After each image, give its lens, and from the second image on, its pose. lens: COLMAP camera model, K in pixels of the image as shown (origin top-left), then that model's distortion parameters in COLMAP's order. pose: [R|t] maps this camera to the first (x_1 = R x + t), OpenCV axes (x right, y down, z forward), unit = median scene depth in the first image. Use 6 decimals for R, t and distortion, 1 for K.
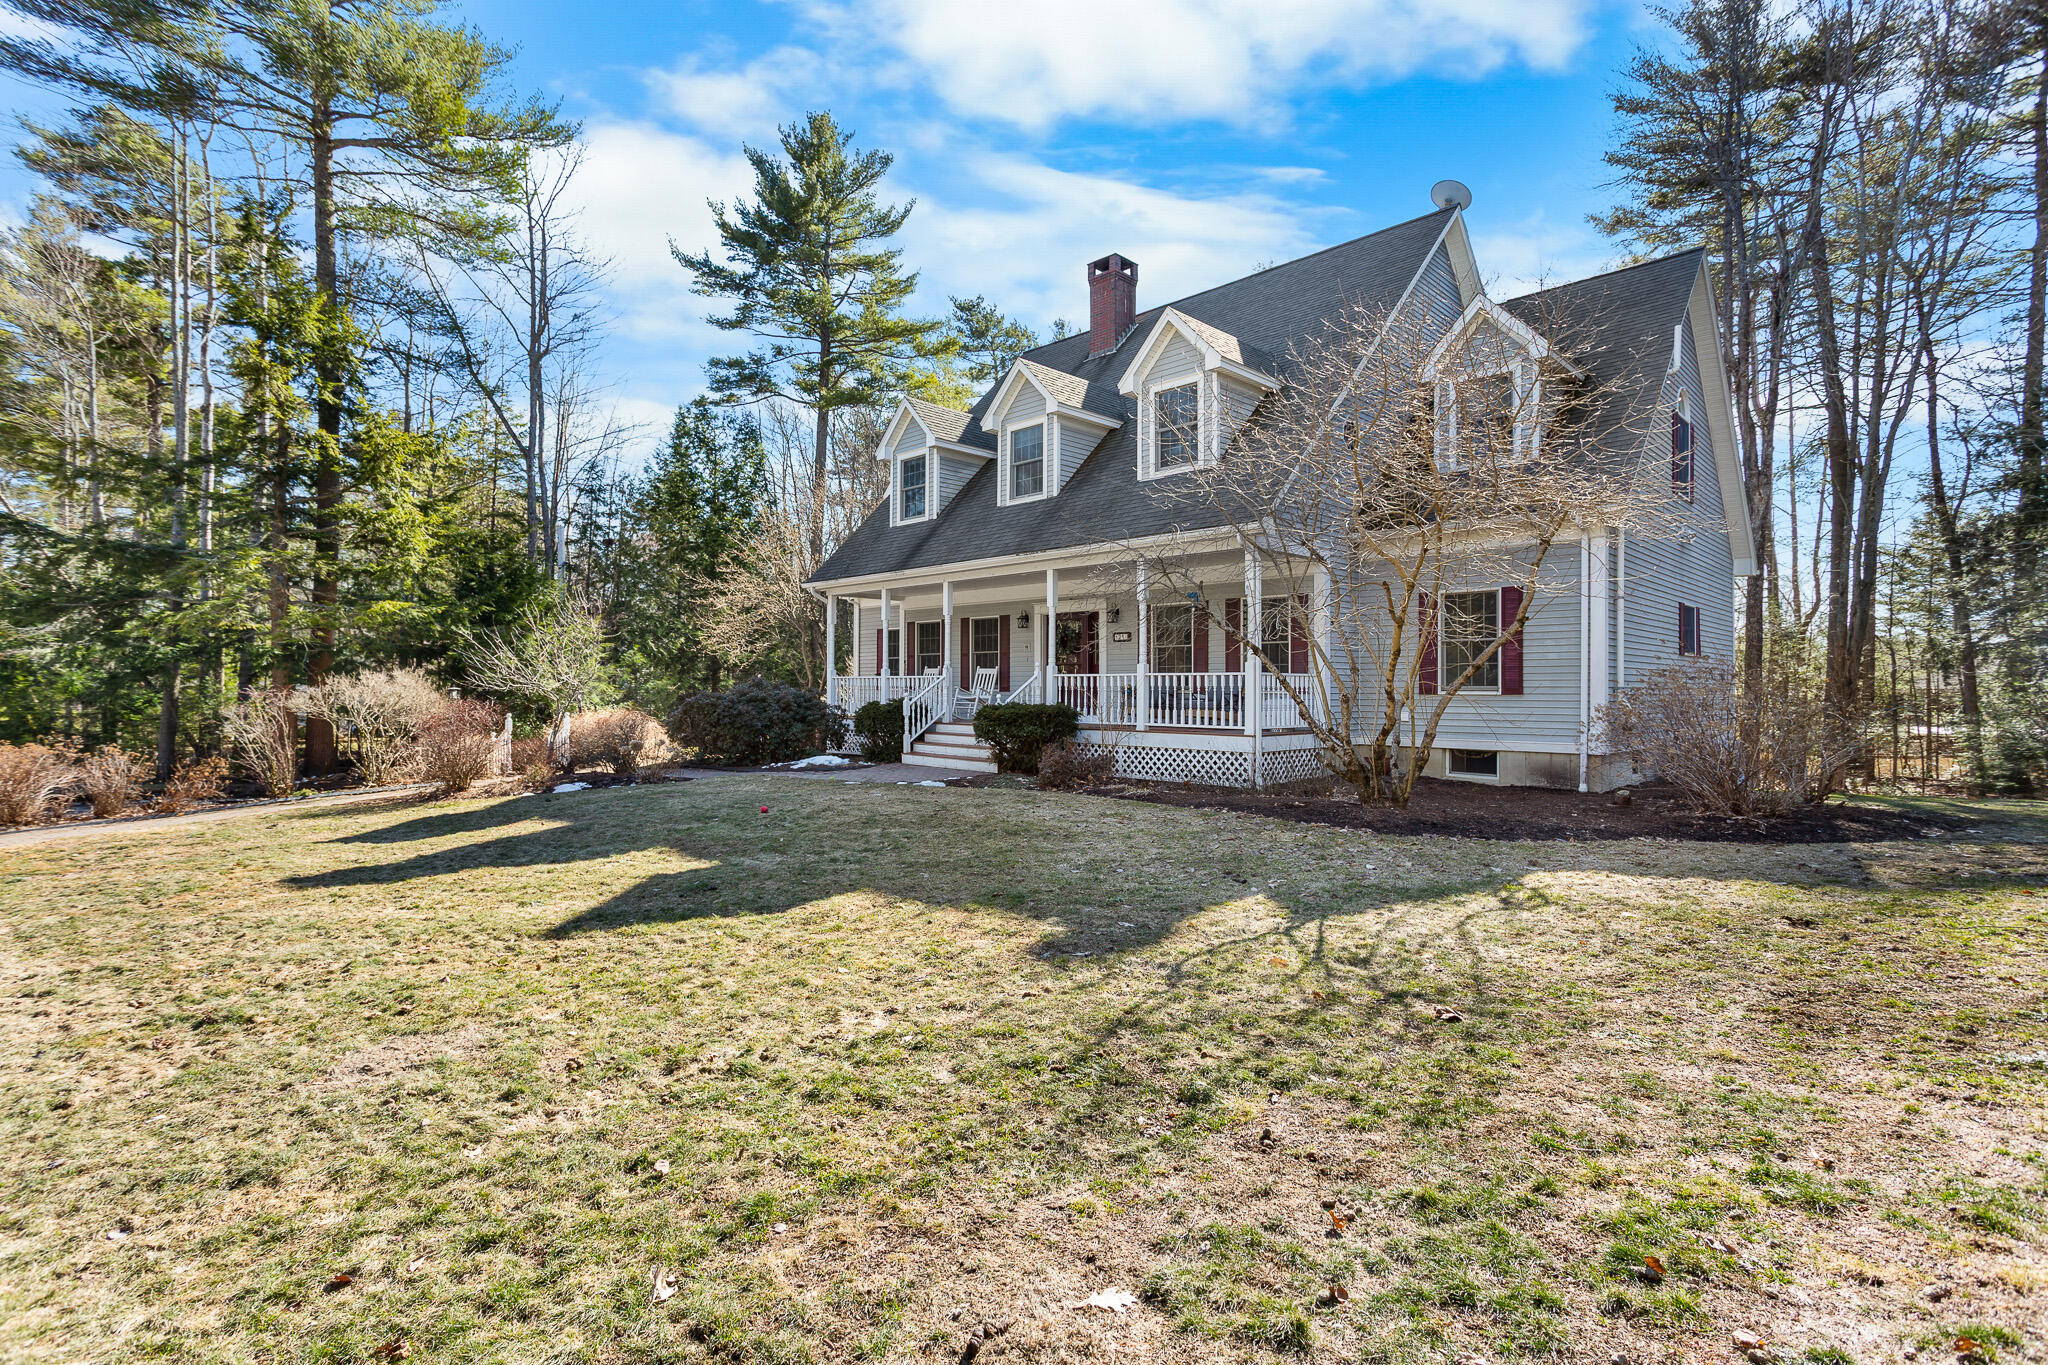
lens RADIAL K [[1002.7, 0, 1016.9], [0, 1002.7, 699.3], [0, 0, 1]] dist [-0.004861, -0.000202]
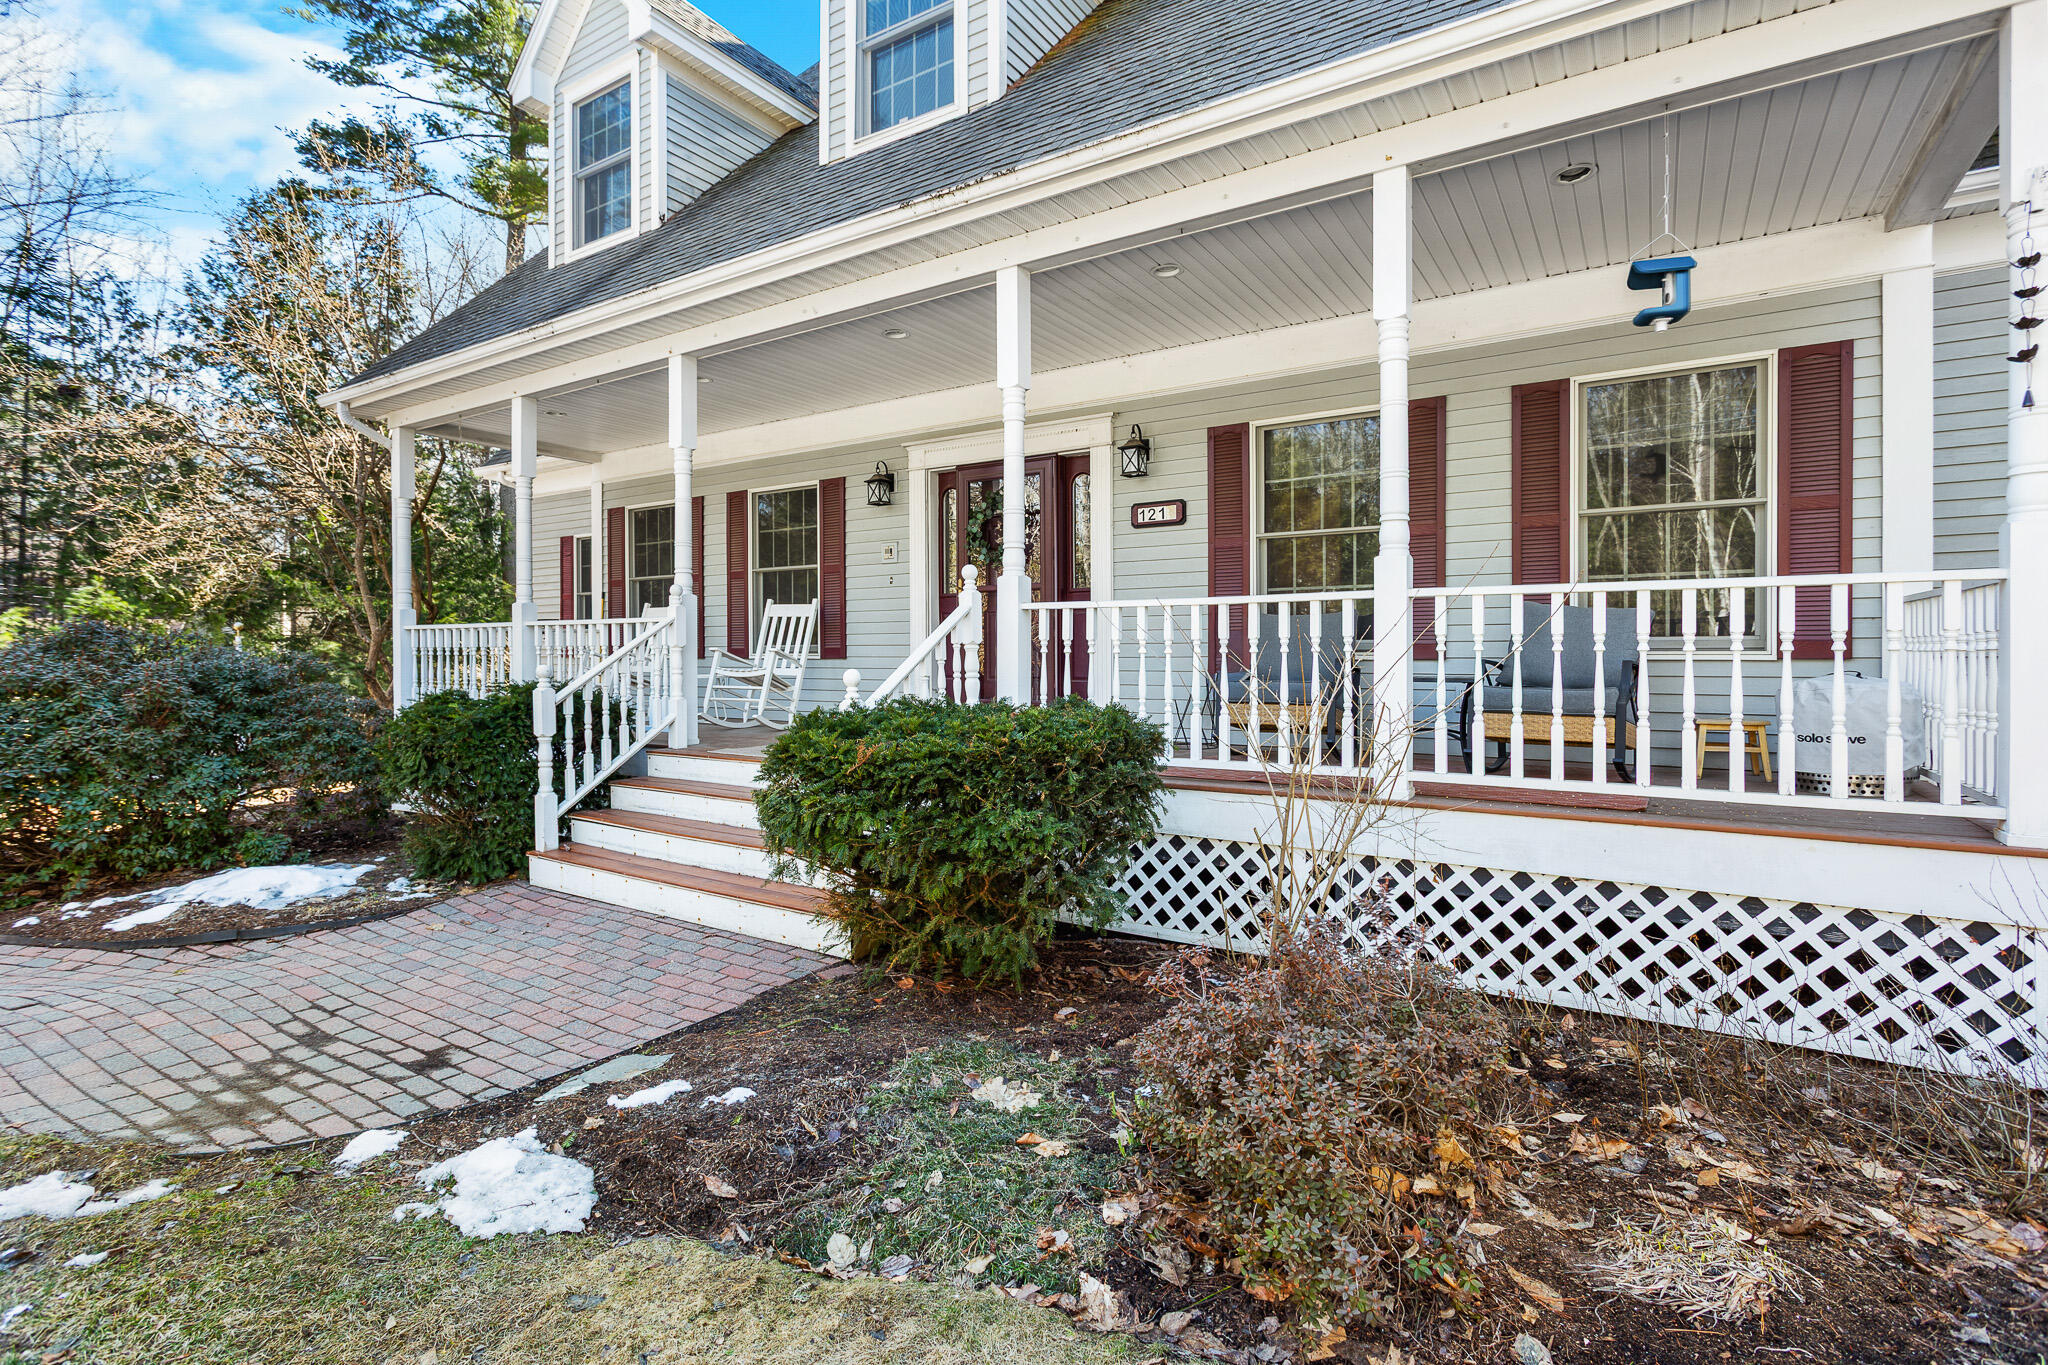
lens RADIAL K [[1002.7, 0, 1027.8], [0, 1002.7, 680.1], [0, 0, 1]] dist [-0.004861, -0.000202]
pose [[0.975925, -0.009682, 0.217889, -0.024864], [0.006672, 0.999872, 0.014545, -0.004772], [-0.218002, -0.012741, 0.975865, 0.575086]]
